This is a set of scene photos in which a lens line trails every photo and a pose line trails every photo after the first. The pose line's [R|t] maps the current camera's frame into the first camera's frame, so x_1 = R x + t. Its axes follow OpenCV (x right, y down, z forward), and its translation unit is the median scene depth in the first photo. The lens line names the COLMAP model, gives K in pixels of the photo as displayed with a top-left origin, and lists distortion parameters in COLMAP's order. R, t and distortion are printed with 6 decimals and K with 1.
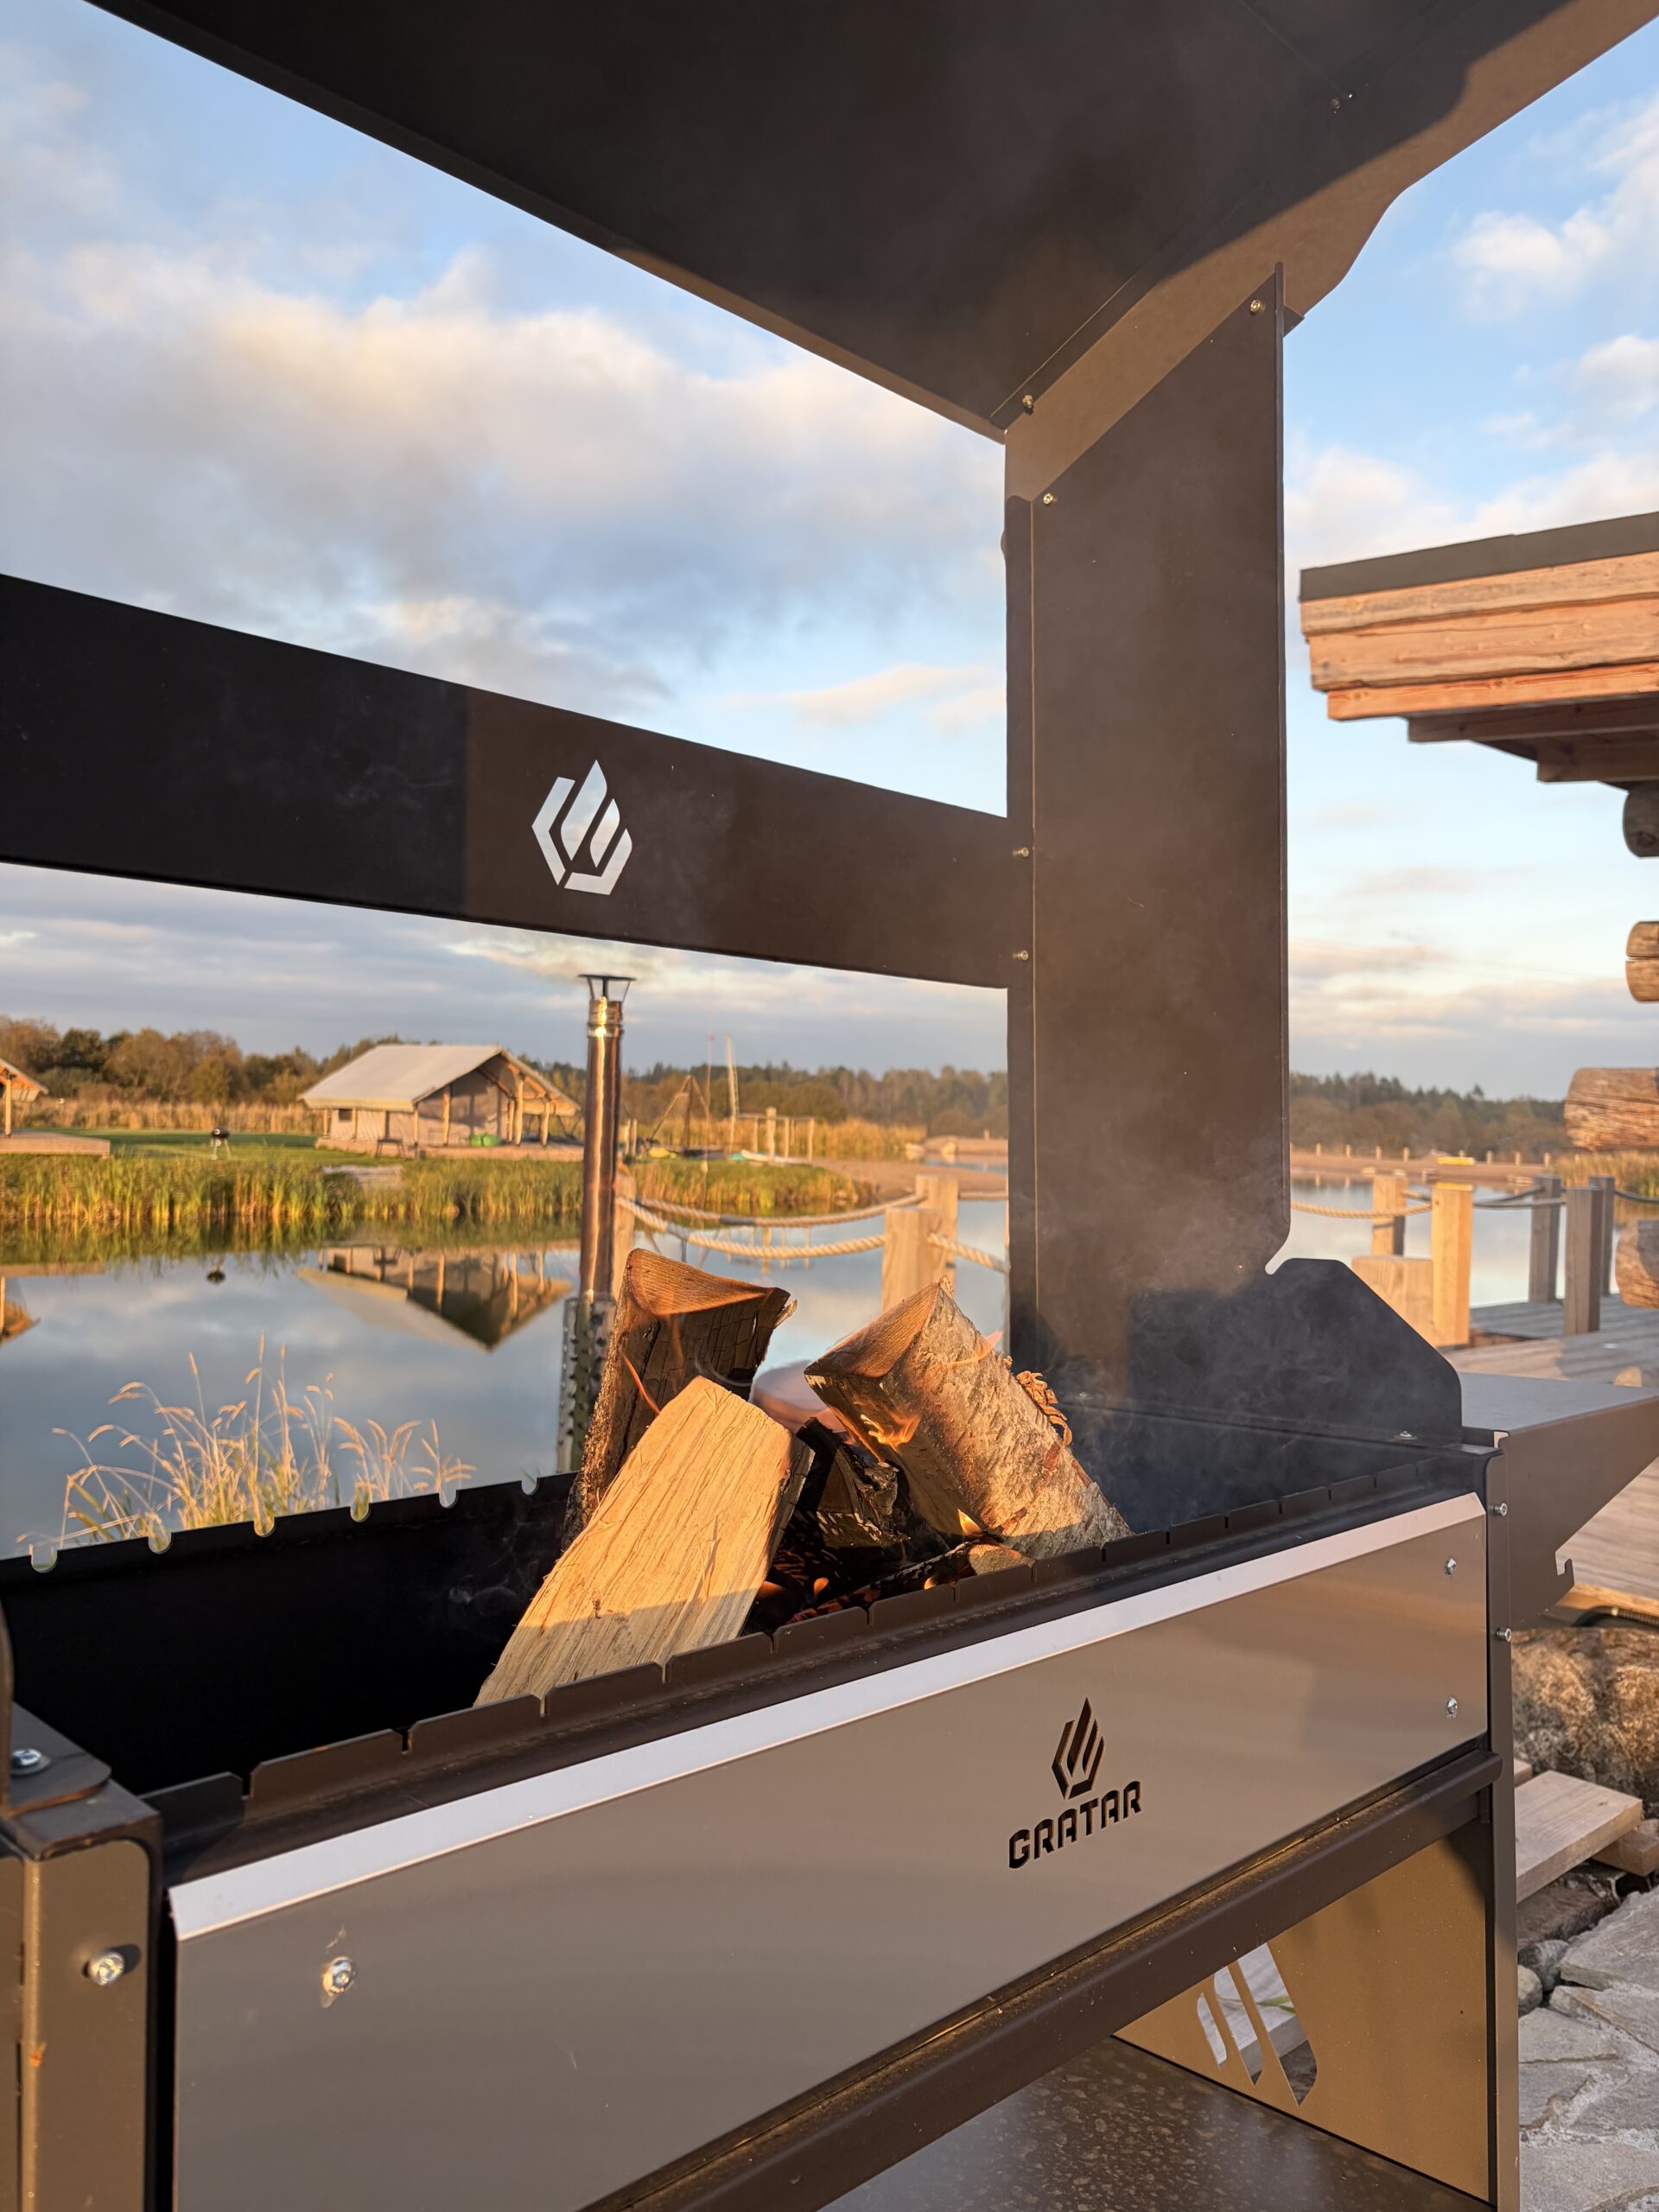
lens RADIAL K [[1656.1, 0, 836.4], [0, 1656.1, 1091.5], [0, 0, 1]] dist [0.062998, -0.002340]
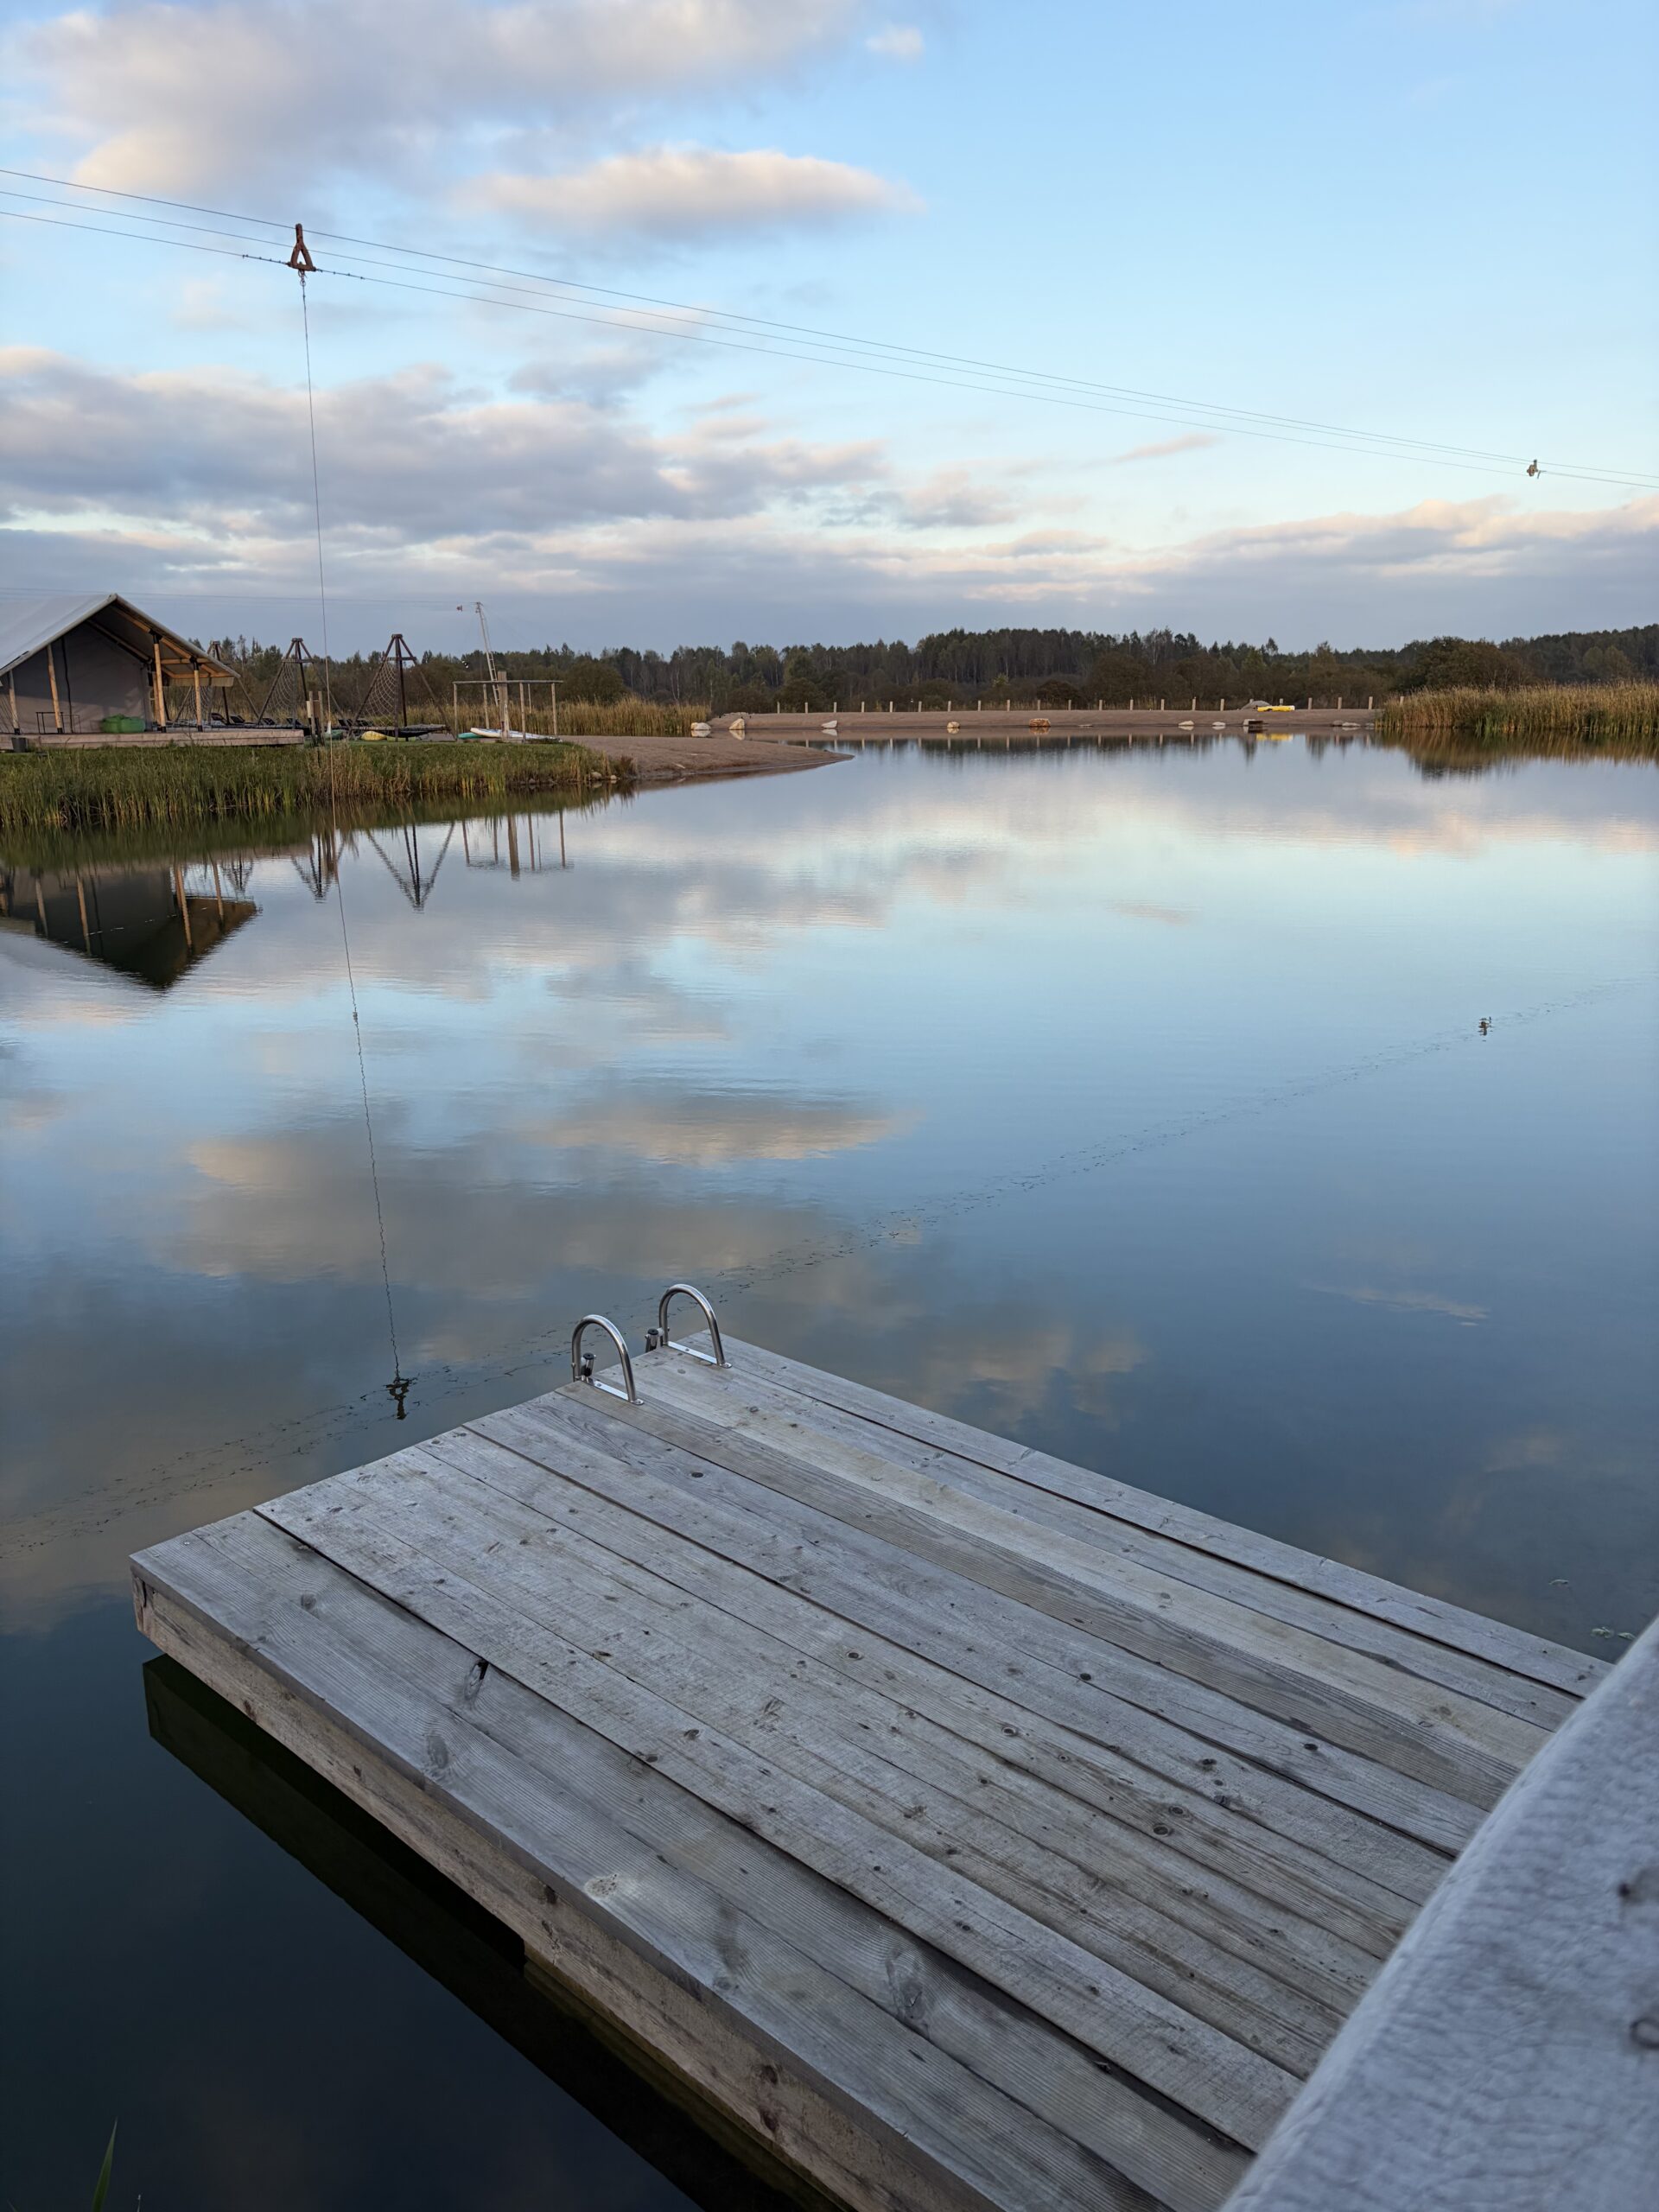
lens RADIAL K [[1649.4, 0, 833.2], [0, 1649.4, 1108.5], [0, 0, 1]] dist [0.013741, 0.006813]
pose [[0.991802, -0.072663, 0.105111, 0.023835], [0.043503, 0.965451, 0.256929, 0.018357], [-0.120148, -0.250250, 0.960697, 0.174041]]
